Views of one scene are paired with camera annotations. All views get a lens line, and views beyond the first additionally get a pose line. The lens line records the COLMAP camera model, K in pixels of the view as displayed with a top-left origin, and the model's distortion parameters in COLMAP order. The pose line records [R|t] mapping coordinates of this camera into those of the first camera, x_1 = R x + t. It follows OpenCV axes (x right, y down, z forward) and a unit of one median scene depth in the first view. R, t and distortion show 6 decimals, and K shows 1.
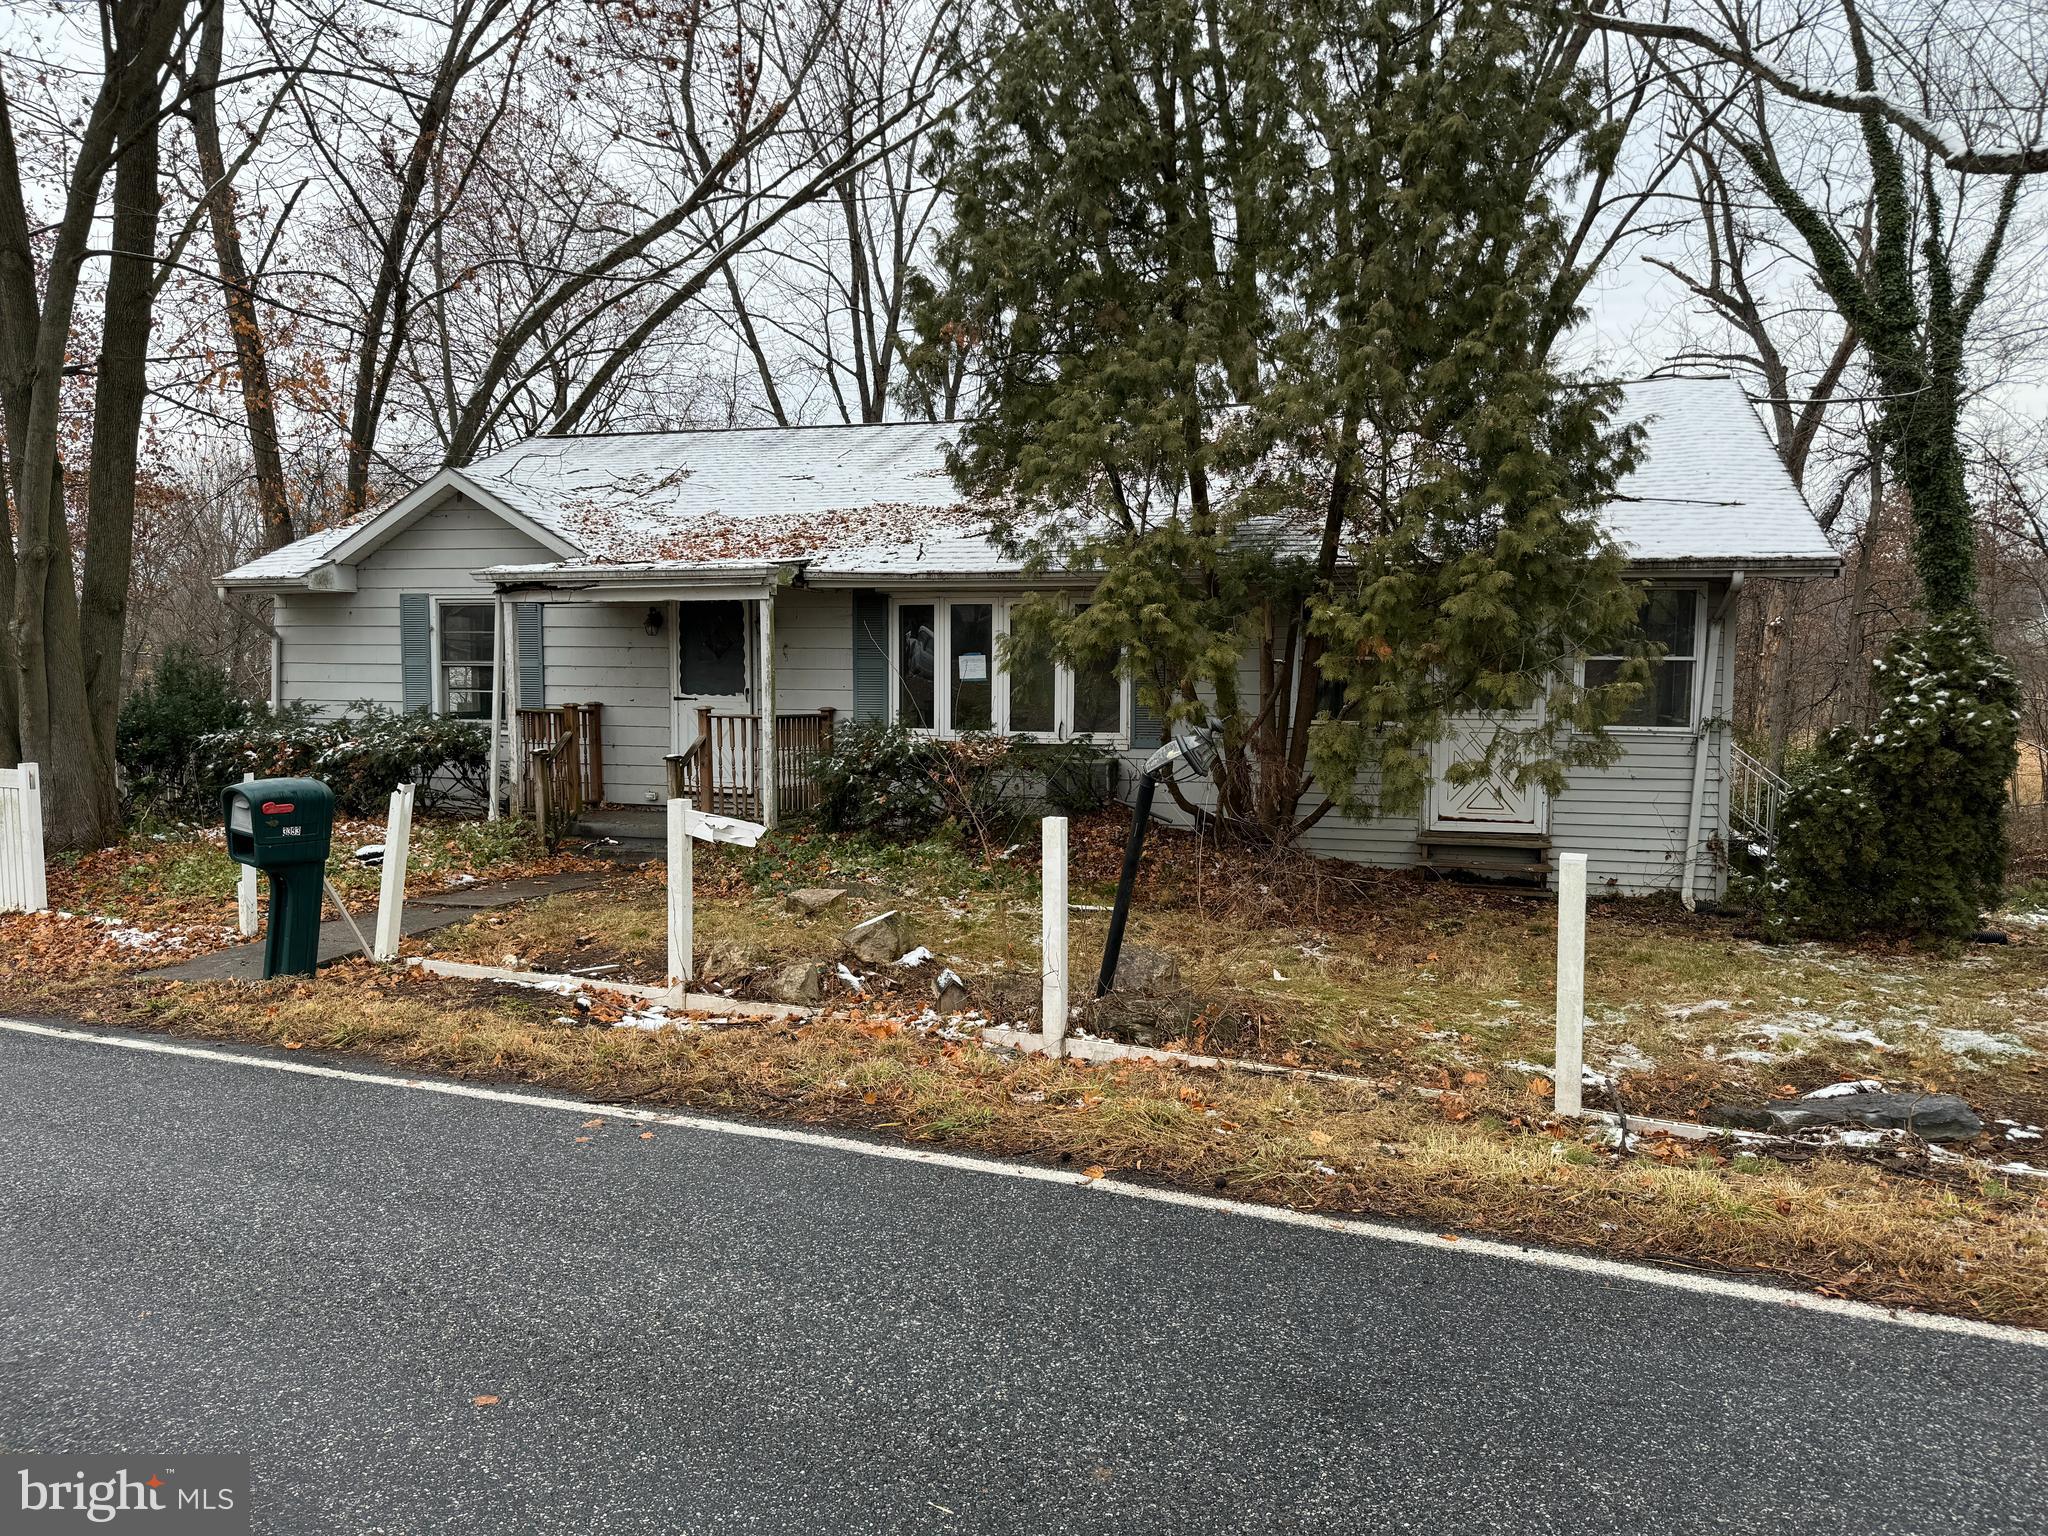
lens RADIAL K [[1428.8, 0, 1025.1], [0, 1428.8, 772.0], [0, 0, 1]] dist [0.073060, -0.096408]
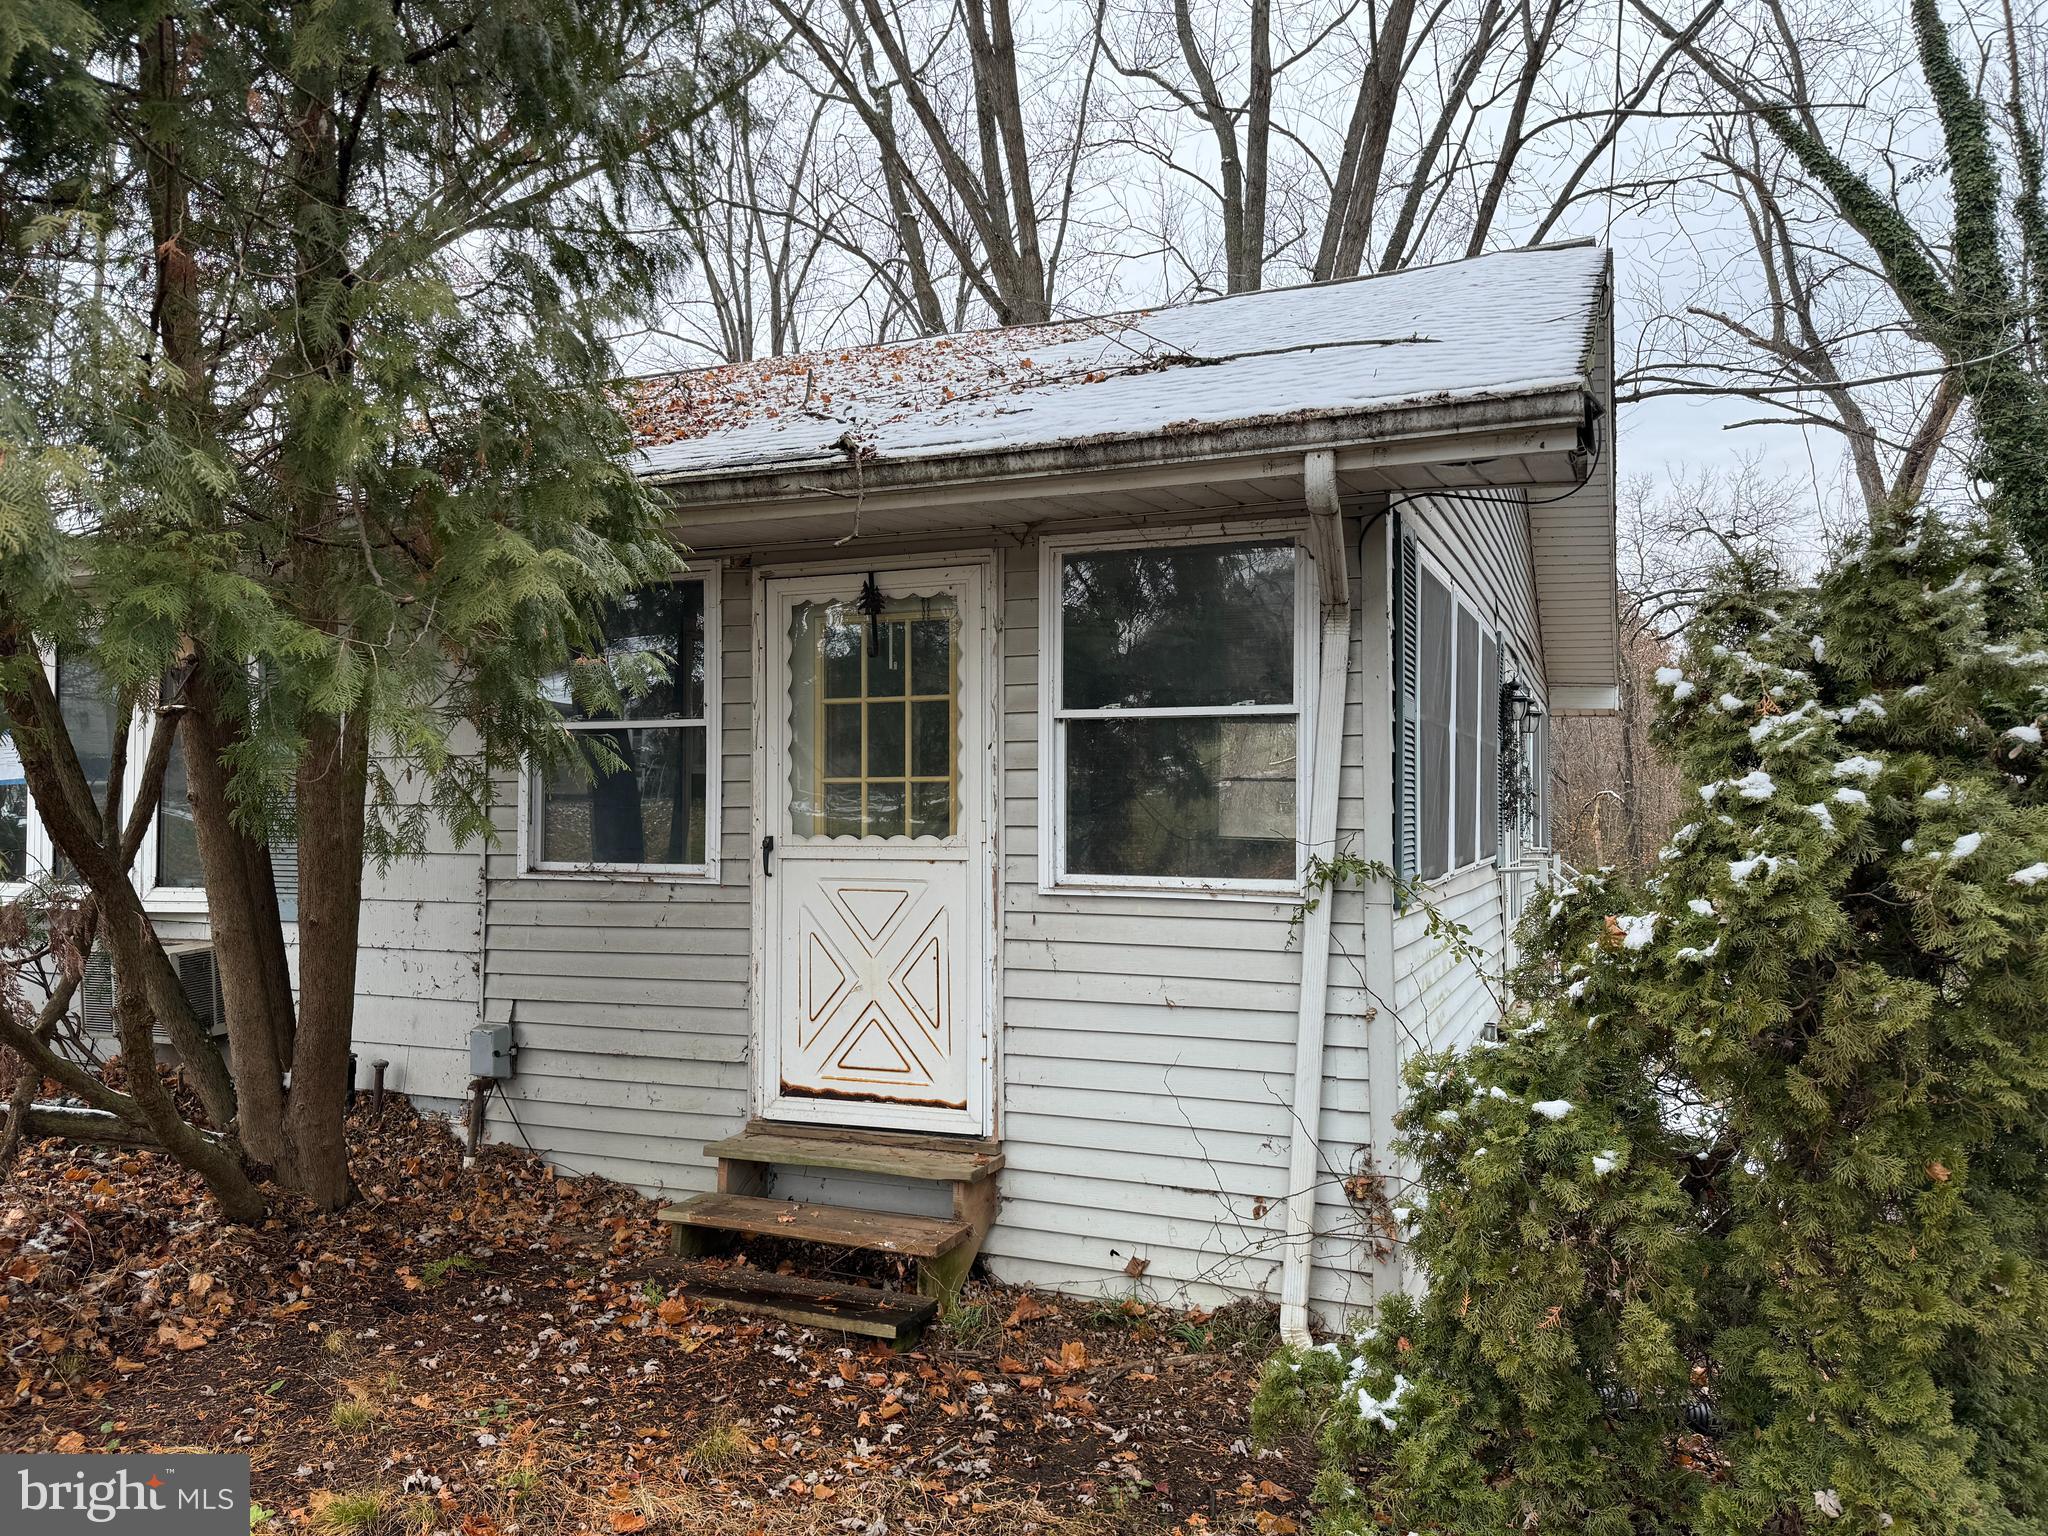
lens RADIAL K [[1429.4, 0, 1024.1], [0, 1429.4, 778.8], [0, 0, 1]] dist [0.038411, -0.029813]
pose [[0.996102, -0.007953, -0.087845, 0.366922], [-0.000401, 0.995507, -0.094684, -0.018872], [0.088203, 0.094350, 0.991624, 0.524681]]
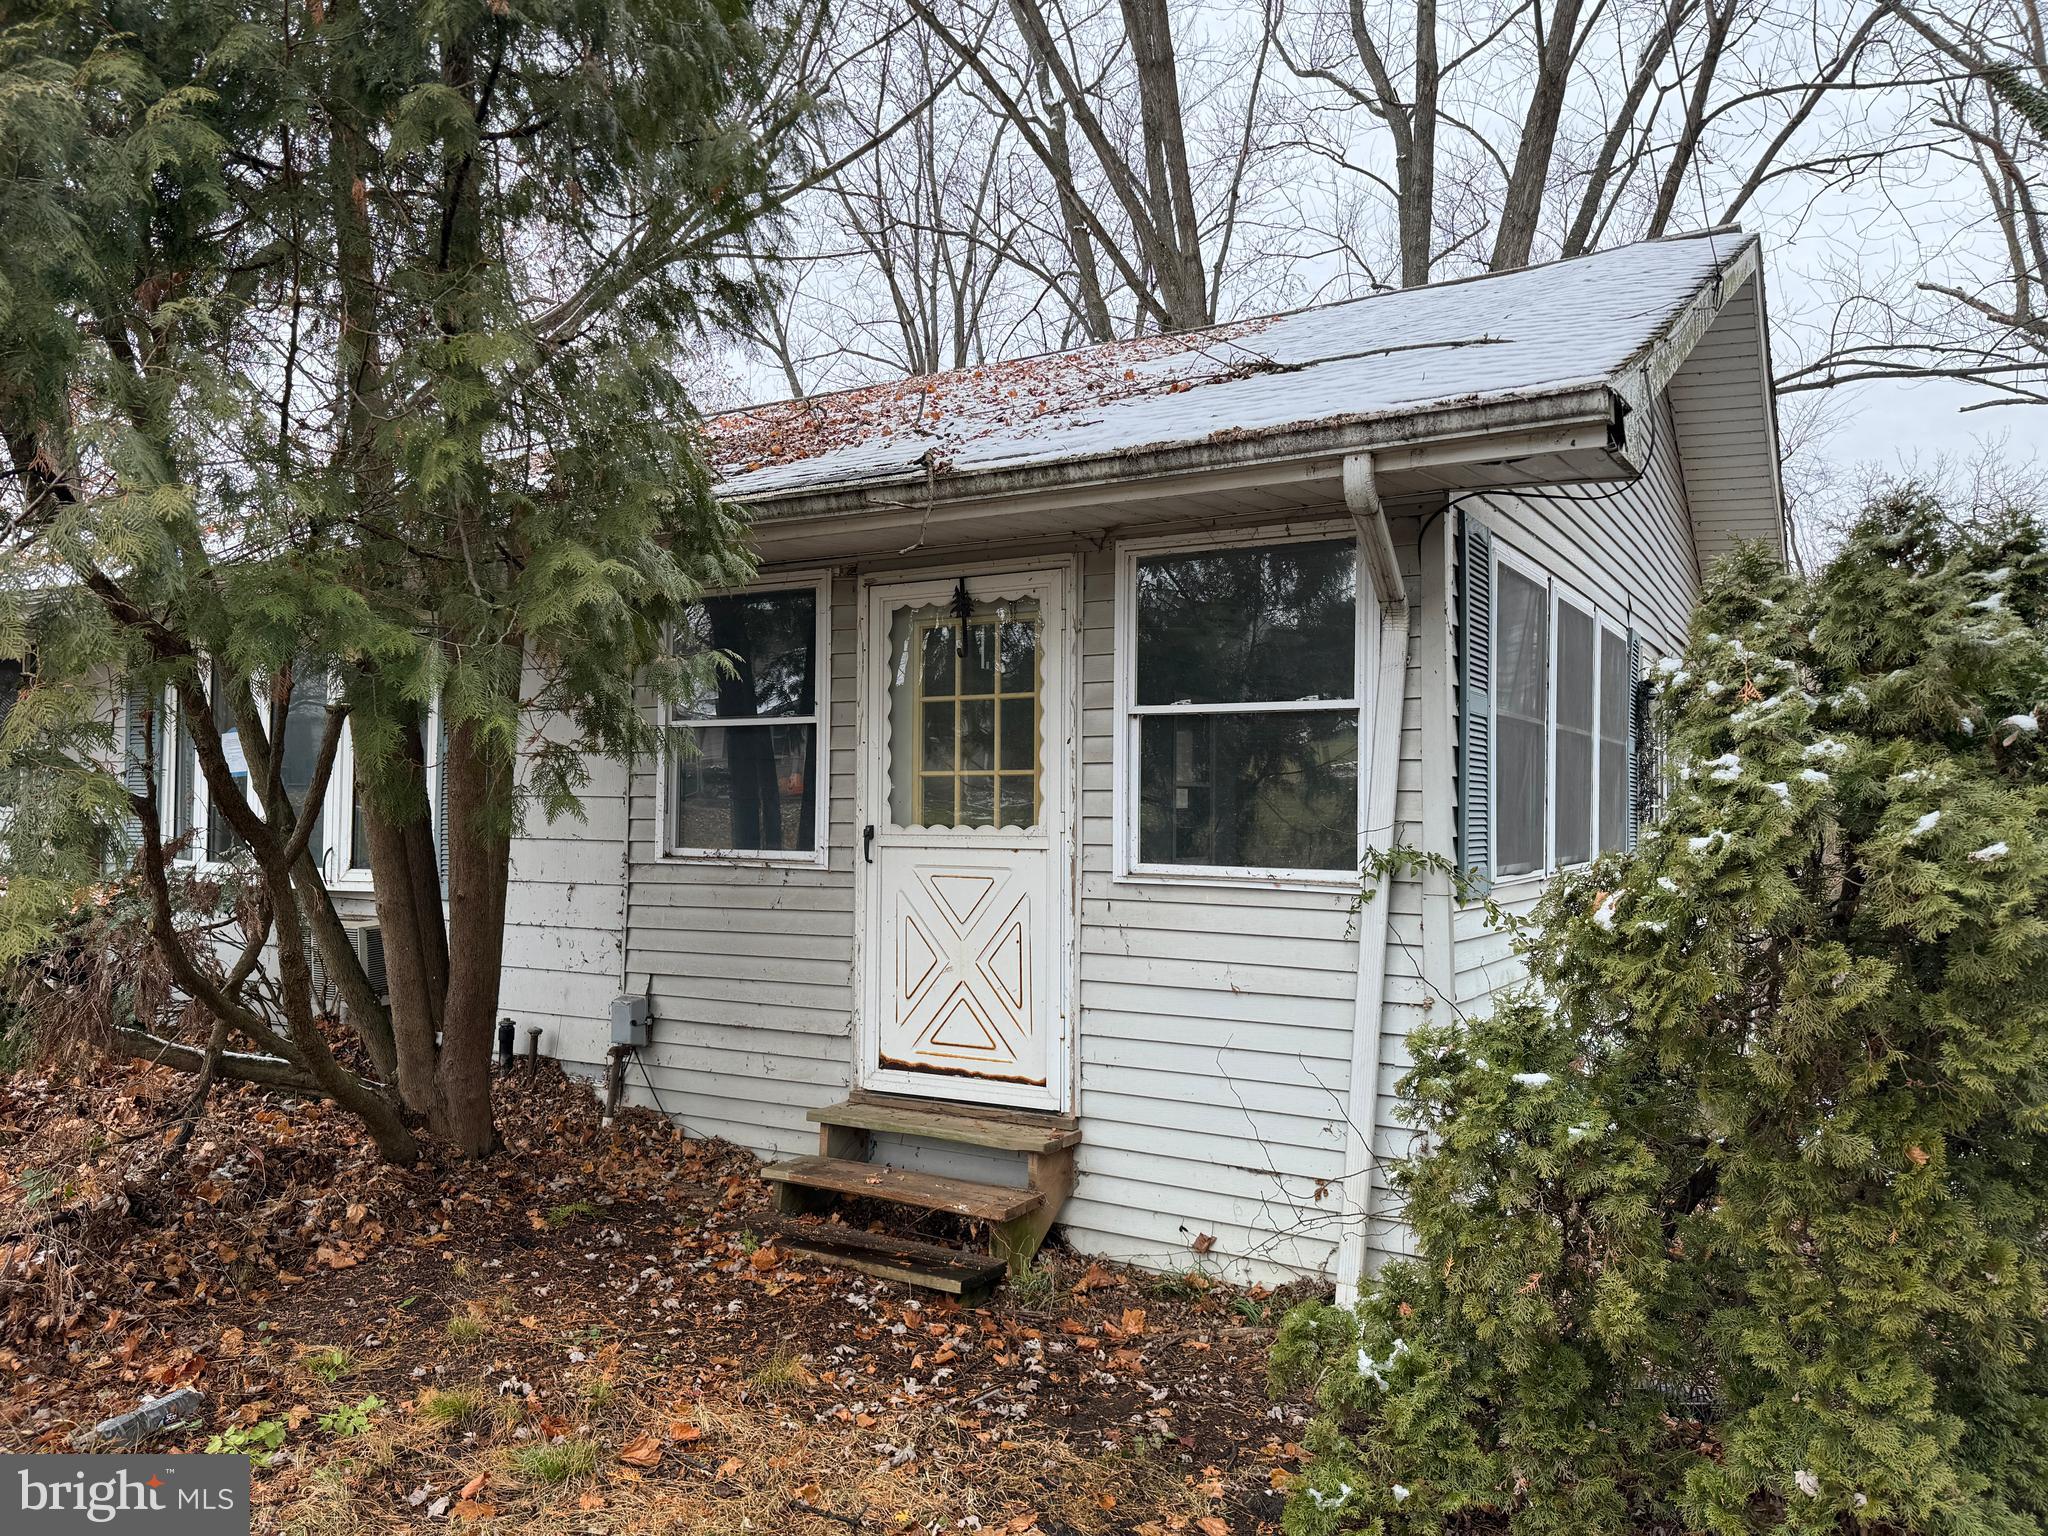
lens RADIAL K [[1427.1, 0, 1024.0], [0, 1427.1, 768.0], [0, 0, 1]] dist [0.054110, -0.050347]
pose [[0.975277, -0.005622, -0.220913, 0.399738], [-0.018011, 0.994328, -0.104823, -0.013895], [0.220249, 0.106210, 0.969644, 0.510602]]
